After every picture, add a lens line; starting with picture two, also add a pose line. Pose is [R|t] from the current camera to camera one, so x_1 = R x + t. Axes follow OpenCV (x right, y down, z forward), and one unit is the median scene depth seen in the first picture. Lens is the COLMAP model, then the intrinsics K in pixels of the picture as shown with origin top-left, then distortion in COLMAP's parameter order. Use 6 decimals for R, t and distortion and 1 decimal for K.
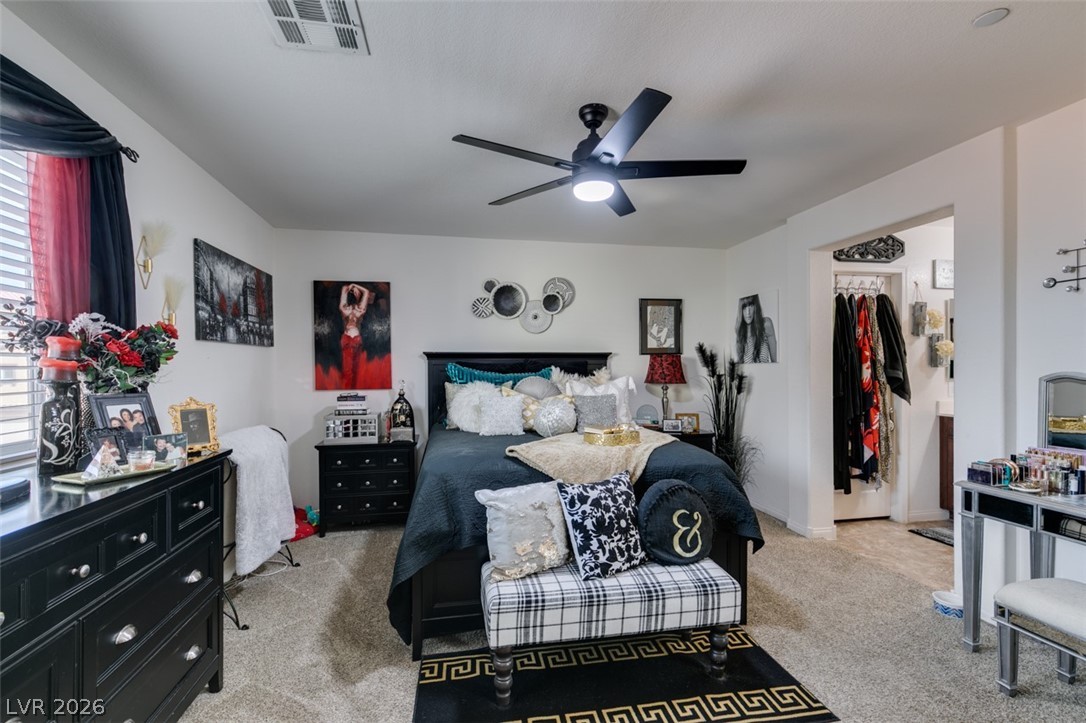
lens RADIAL K [[483.1, 0, 543.2], [0, 483.1, 372.0], [0, 0, 1]] dist [0.004036, -0.001159]
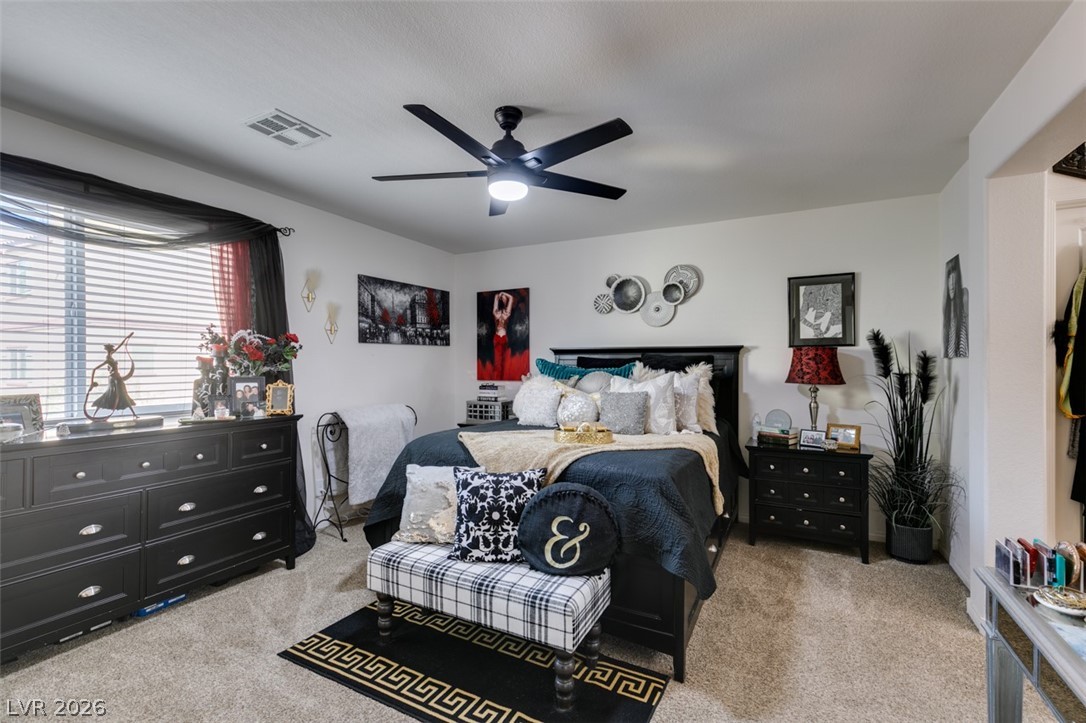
lens RADIAL K [[483.1, 0, 545.3], [0, 483.1, 363.1], [0, 0, 1]] dist [0.004036, -0.001159]
pose [[0.785674, 0.004303, -0.618626, 0.551376], [-0.009919, 0.999935, -0.005642, -0.001324], [0.618561, 0.010569, 0.785665, 0.166956]]
